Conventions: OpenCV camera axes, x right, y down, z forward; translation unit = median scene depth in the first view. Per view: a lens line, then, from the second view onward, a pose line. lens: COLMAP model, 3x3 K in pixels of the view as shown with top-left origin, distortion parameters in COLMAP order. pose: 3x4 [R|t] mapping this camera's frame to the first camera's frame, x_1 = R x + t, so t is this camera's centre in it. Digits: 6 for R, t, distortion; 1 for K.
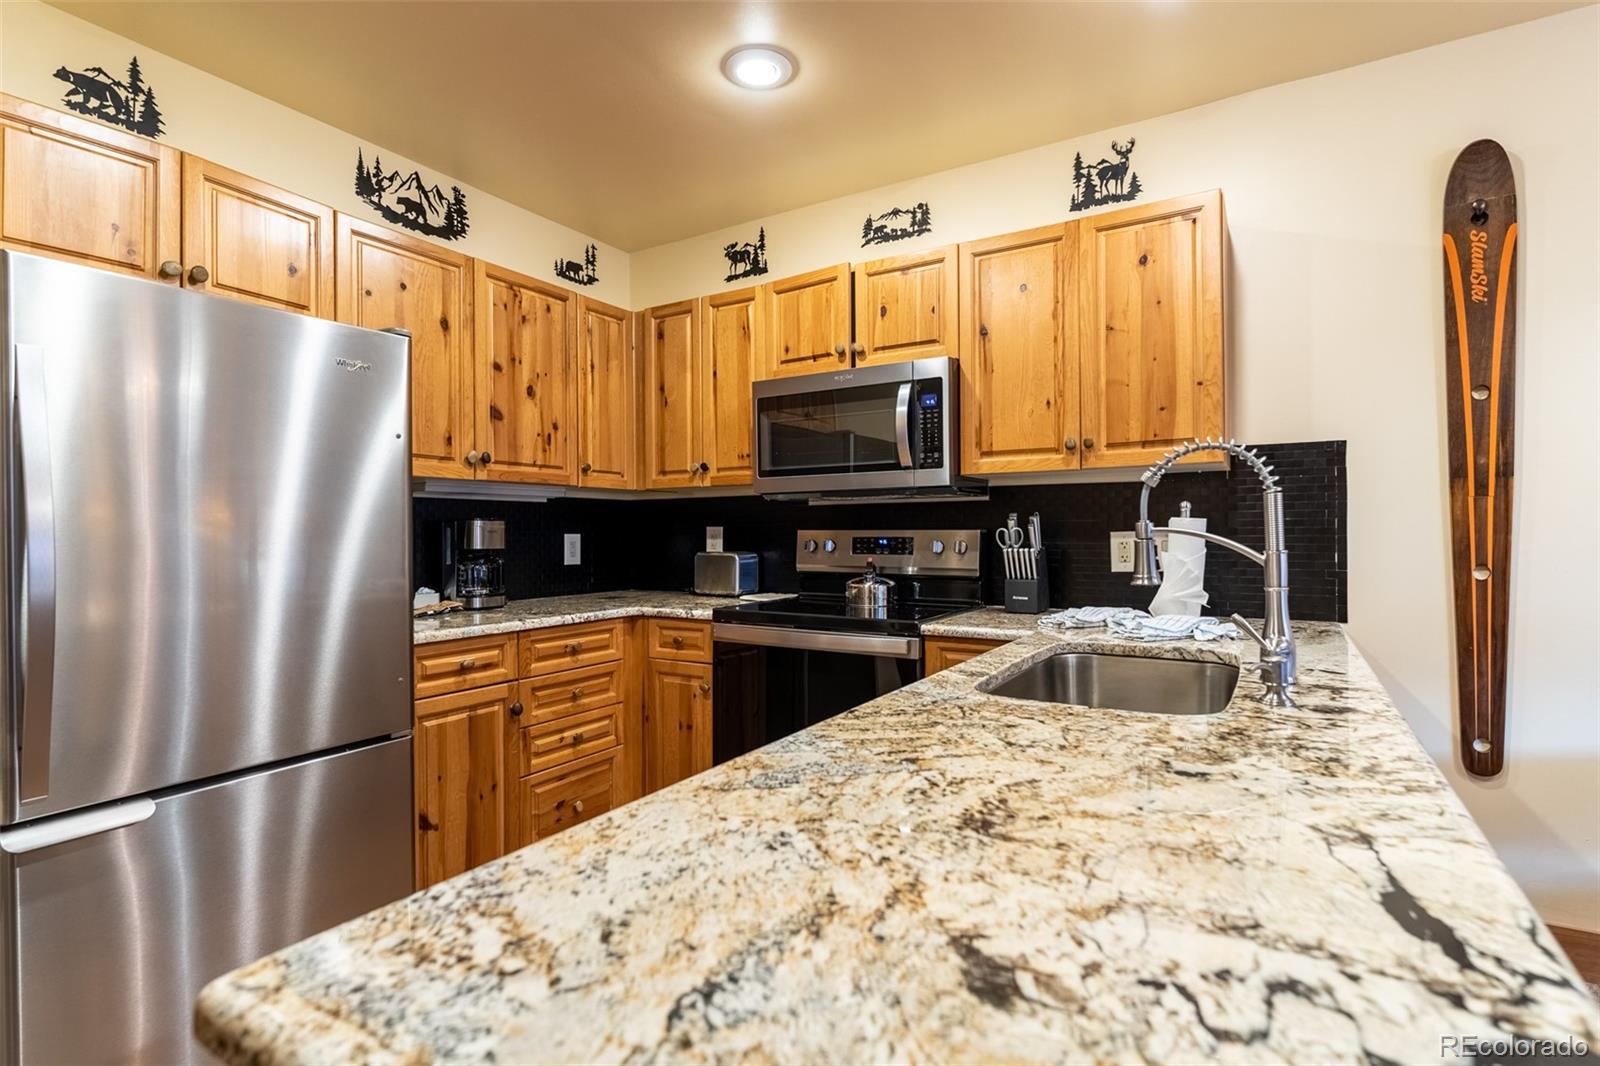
lens RADIAL K [[790.7, 0, 801.7], [0, 790.7, 530.4], [0, 0, 1]] dist [-0.003279, 0.000317]
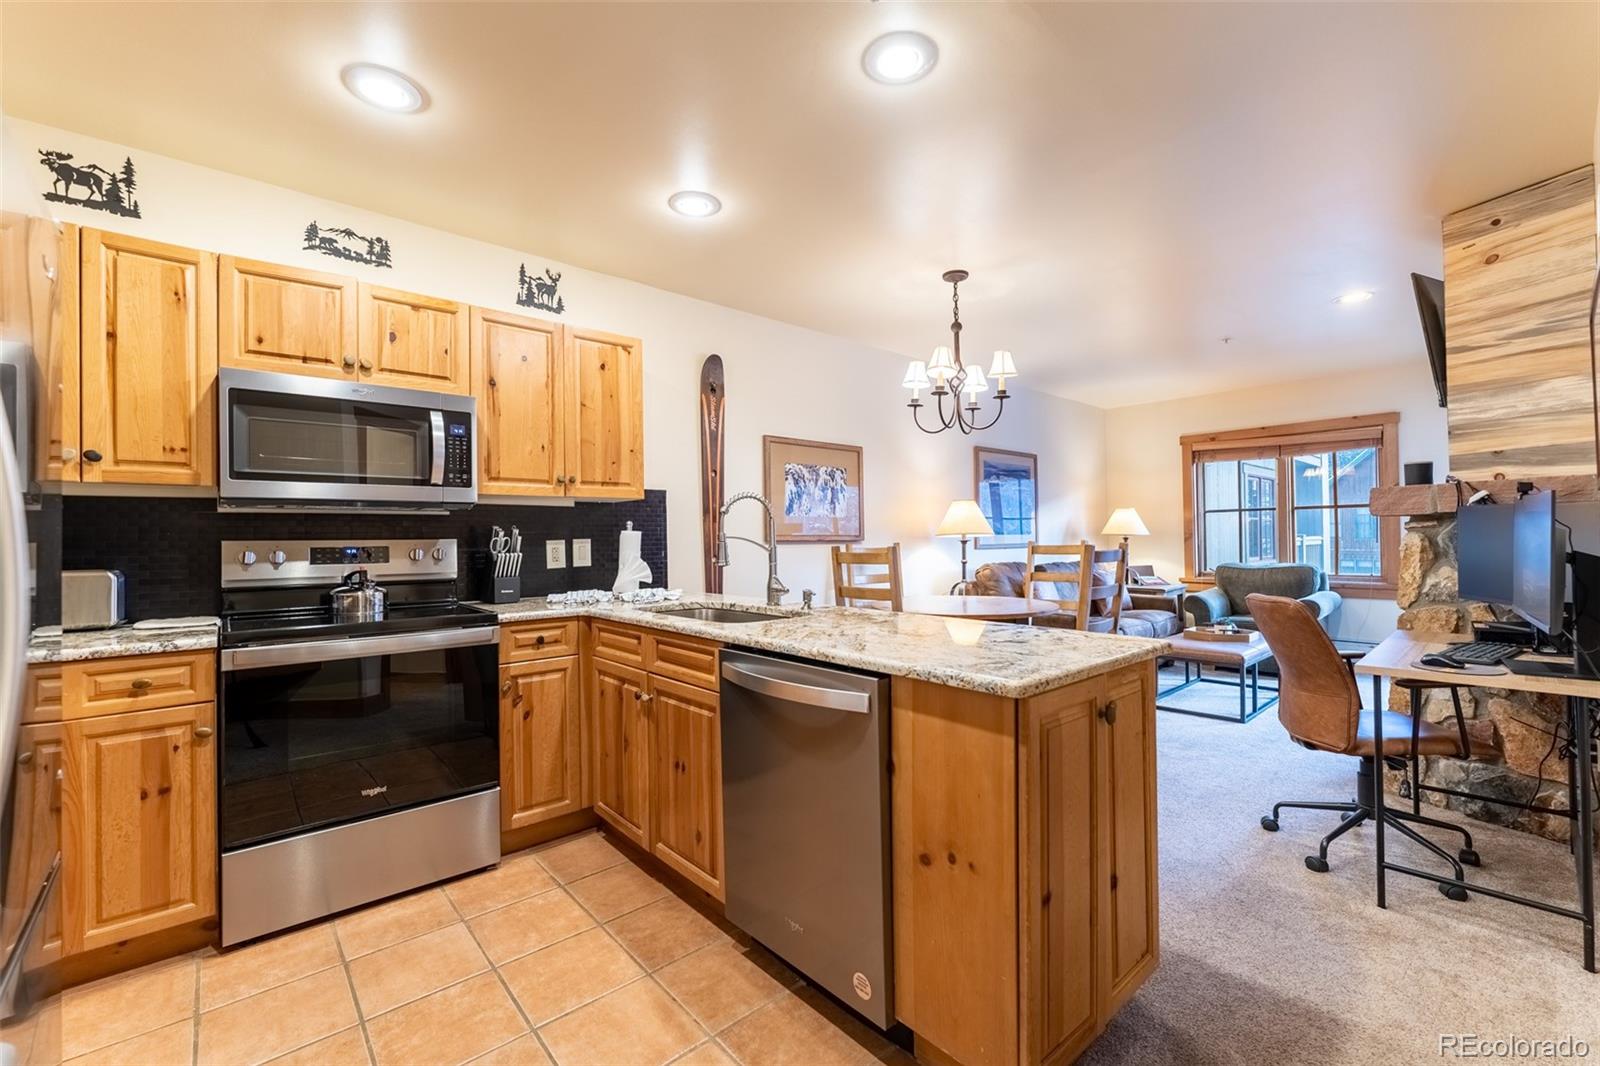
lens RADIAL K [[645.7, 0, 812.6], [0, 645.7, 531.8], [0, 0, 1]] dist [0.003274, -0.002094]
pose [[0.293666, 0.008652, 0.955869, -0.570509], [0.005076, 0.999931, -0.010610, 0.001277], [-0.955894, 0.007968, 0.293602, 0.194508]]
